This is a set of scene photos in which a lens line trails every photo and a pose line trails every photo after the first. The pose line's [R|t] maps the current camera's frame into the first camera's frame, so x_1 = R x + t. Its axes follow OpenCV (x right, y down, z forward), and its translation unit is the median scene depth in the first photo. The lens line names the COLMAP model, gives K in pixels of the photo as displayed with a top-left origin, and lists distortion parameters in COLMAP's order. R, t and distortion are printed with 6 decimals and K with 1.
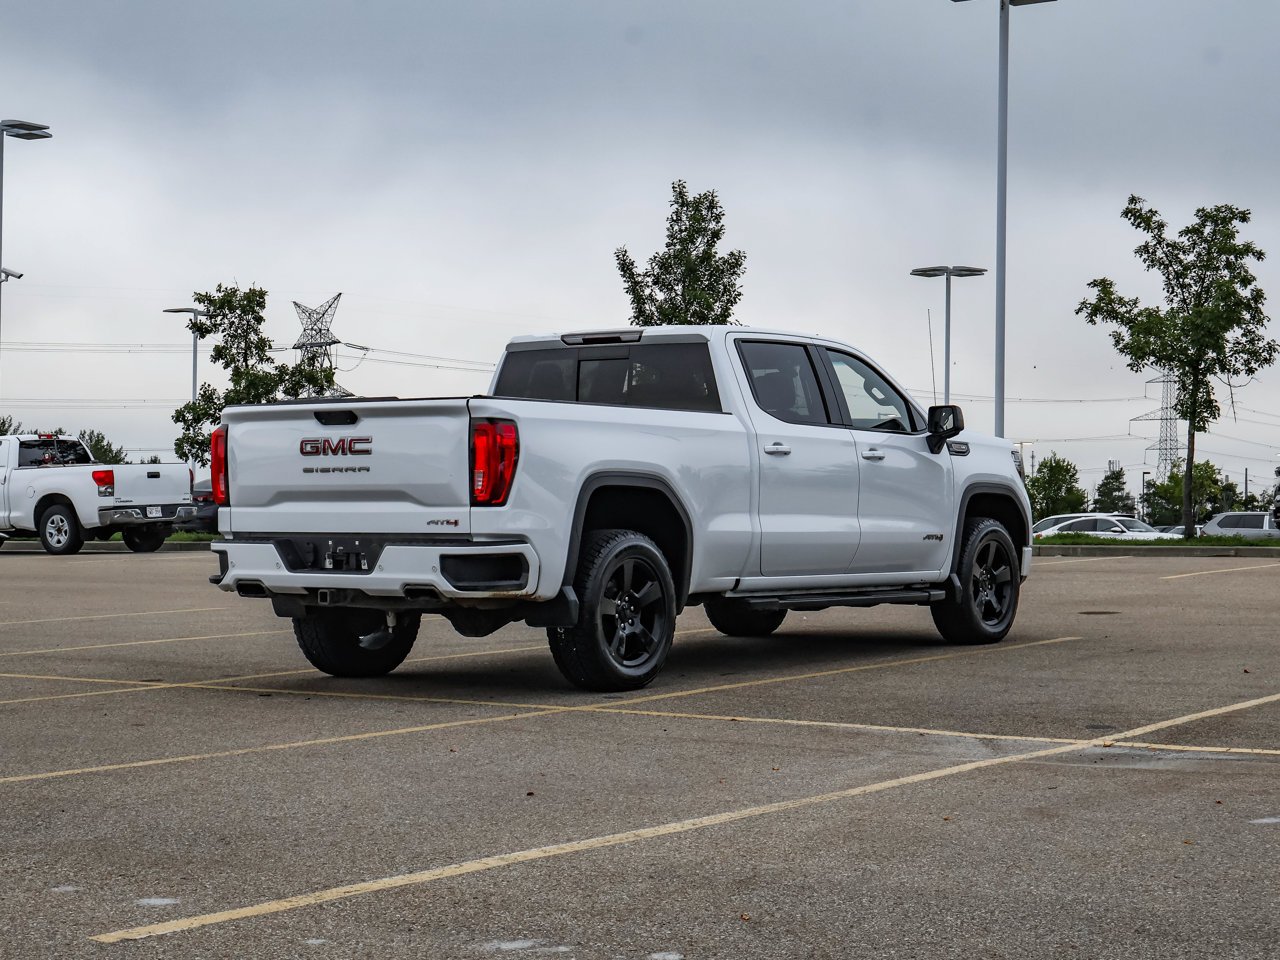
lens RADIAL K [[2426.7, 0, 648.5], [0, 2426.7, 479.0], [0, 0, 1]] dist [-0.016509, 0.058598]
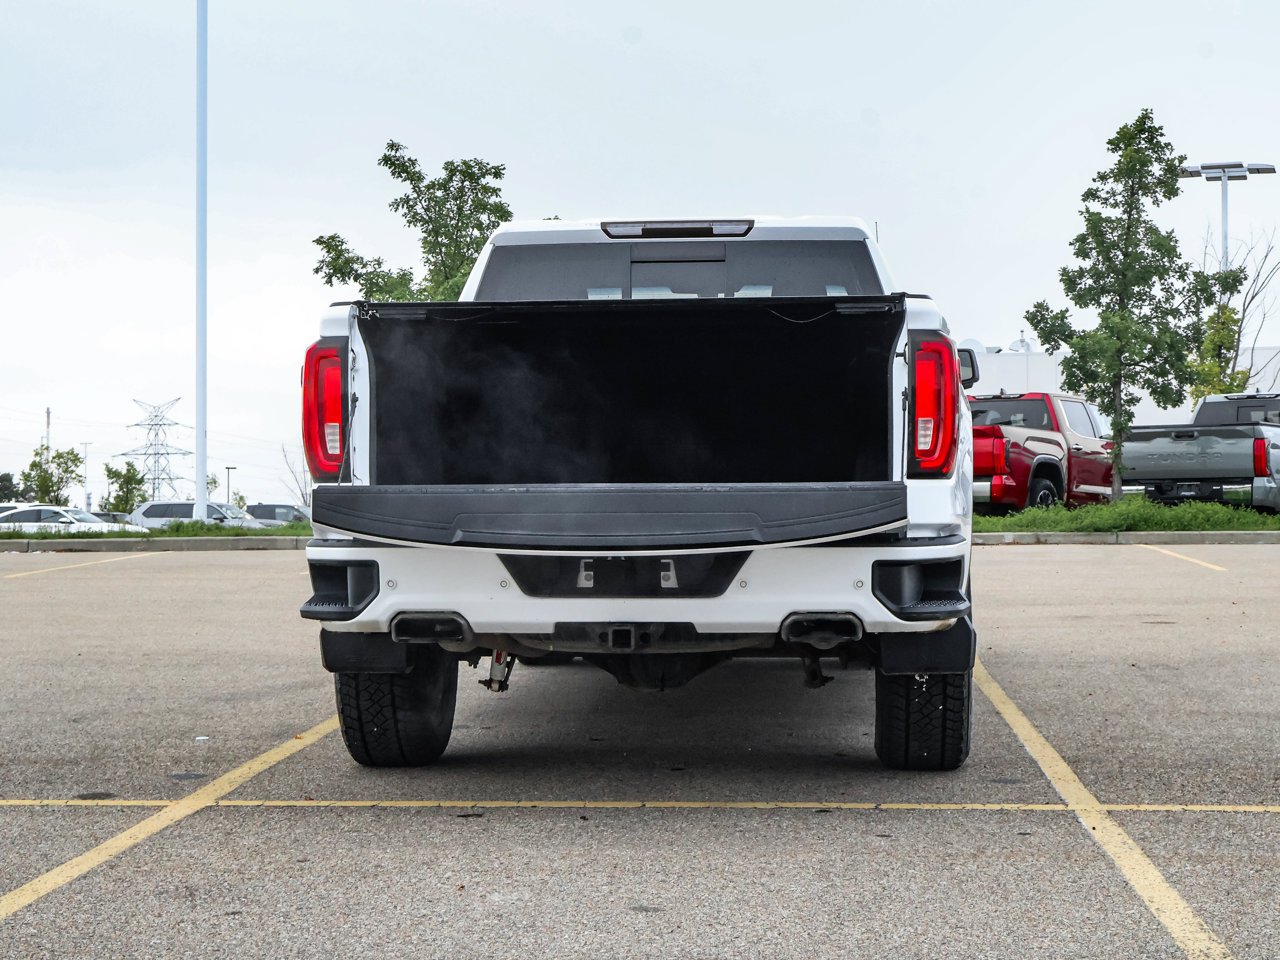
lens RADIAL K [[2387.9, 0, 640.0], [0, 2387.9, 480.0], [0, 0, 1]] dist [-0.018430, 0.254038]
pose [[0.864597, -0.001763, 0.502463, -0.406432], [-0.000230, 0.999992, 0.003904, 0.009010], [-0.502466, -0.003491, 0.864590, 0.505004]]
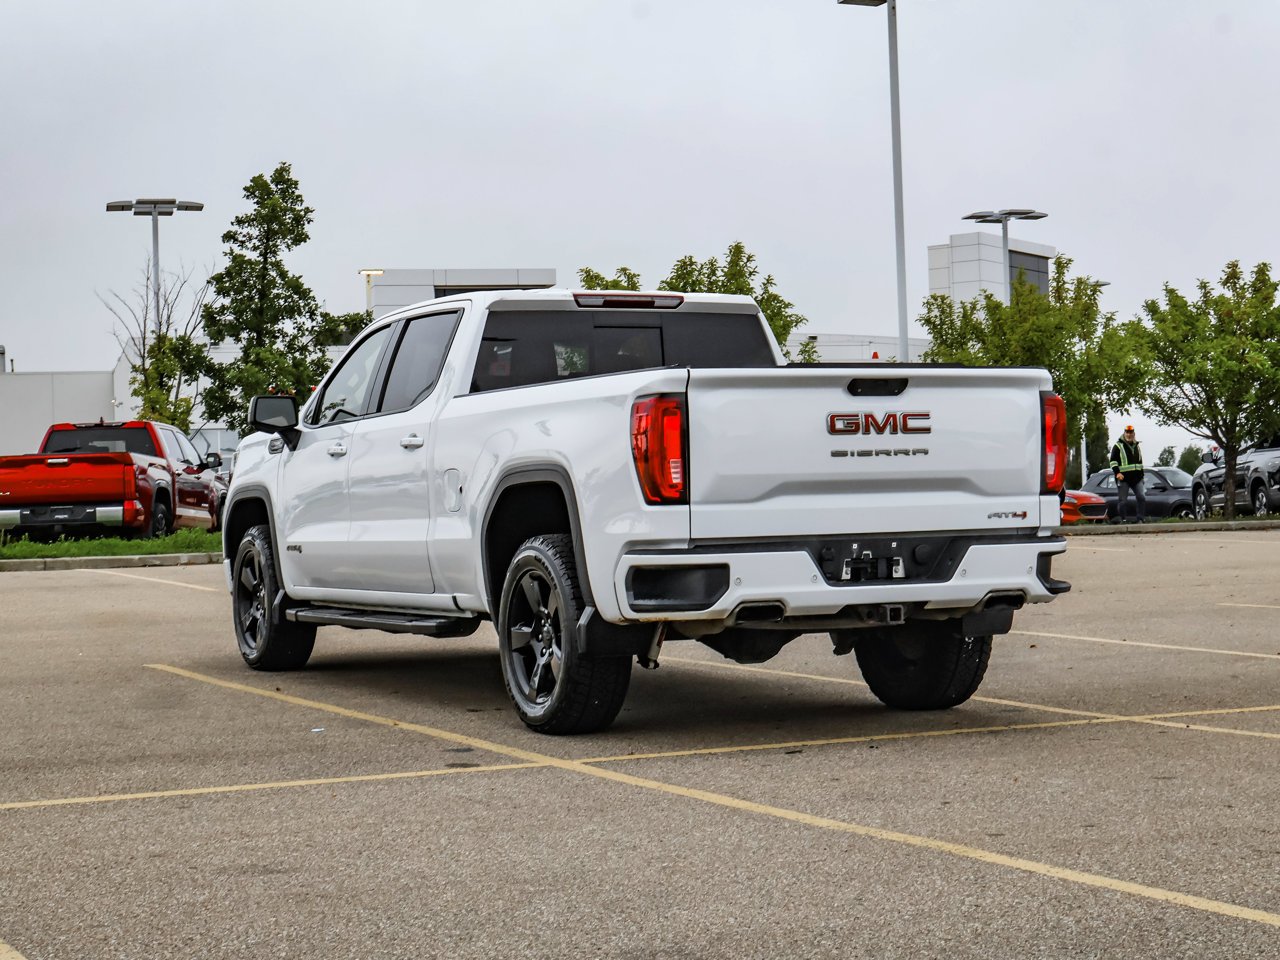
lens RADIAL K [[2426.7, 0, 648.5], [0, 2426.7, 479.0], [0, 0, 1]] dist [-0.016509, 0.058598]
pose [[0.484470, -0.004863, 0.874794, -0.847222], [0.014518, 0.999892, -0.002482, 0.005537], [-0.874687, 0.013903, 0.484488, 0.678780]]
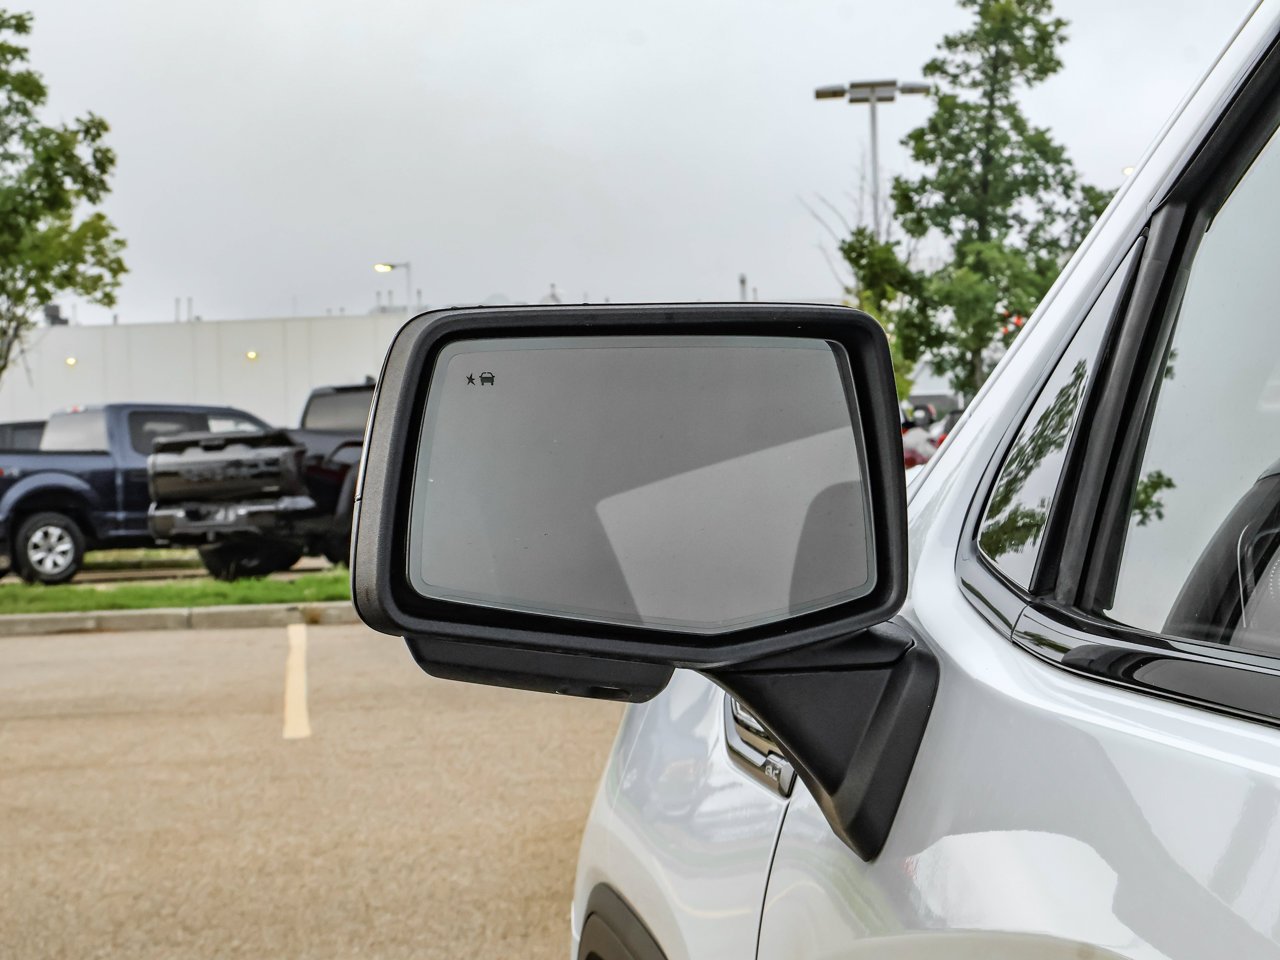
lens RADIAL K [[2349.2, 0, 640.0], [0, 2349.2, 480.0], [0, 0, 1]] dist [-0.028968, 0.168585]
pose [[0.733682, -0.031396, 0.678767, -0.068599], [0.019932, 0.999497, 0.024686, -0.030469], [-0.679200, -0.004583, 0.733939, 1.261771]]
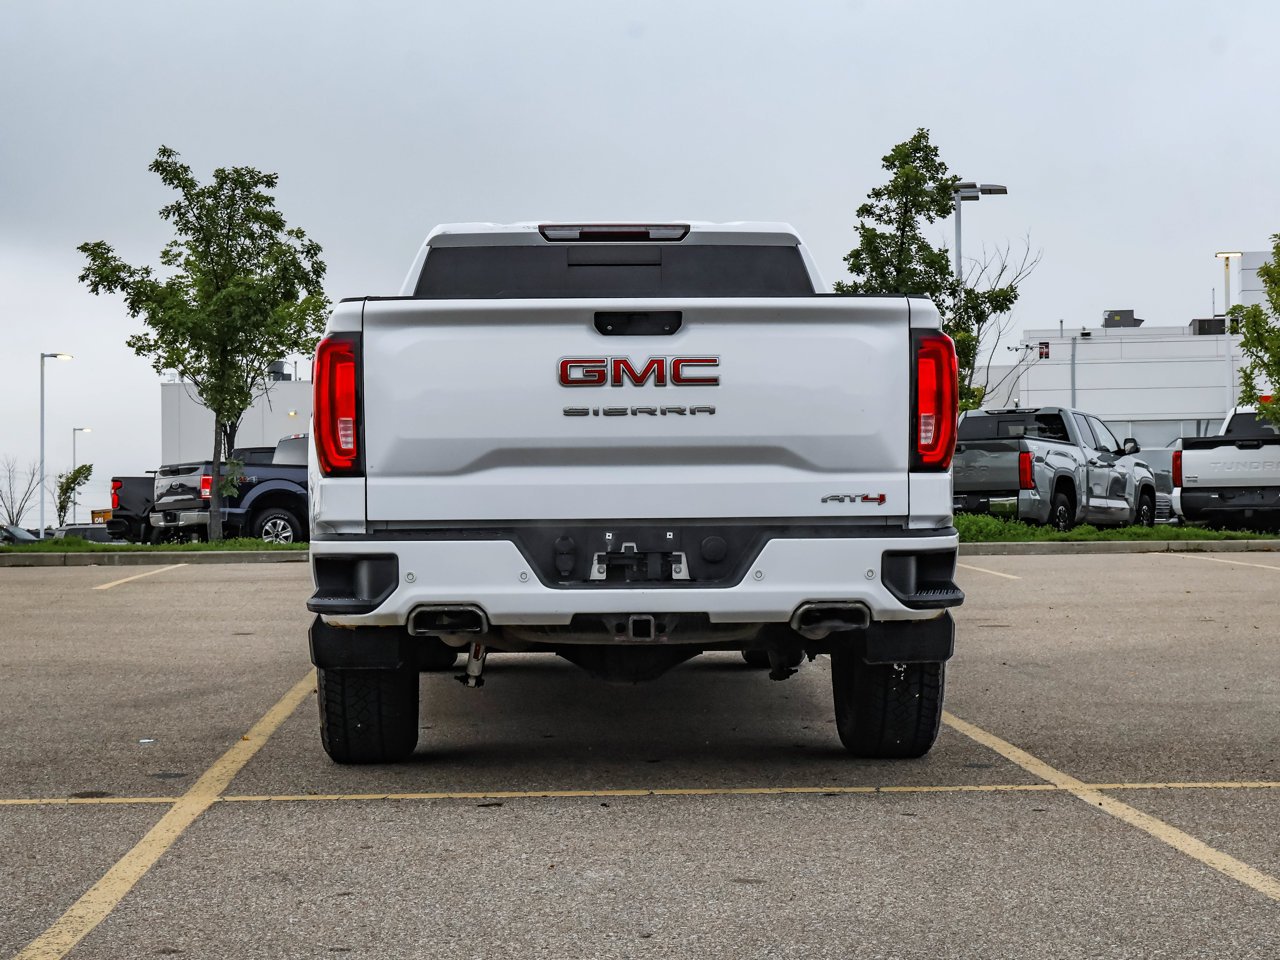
lens RADIAL K [[2426.7, 0, 648.5], [0, 2426.7, 479.0], [0, 0, 1]] dist [-0.016509, 0.058598]
pose [[0.793023, 0.001682, 0.609190, -0.481069], [0.001514, 0.999988, -0.004732, 0.015235], [-0.609190, 0.004674, 0.793010, 0.528417]]
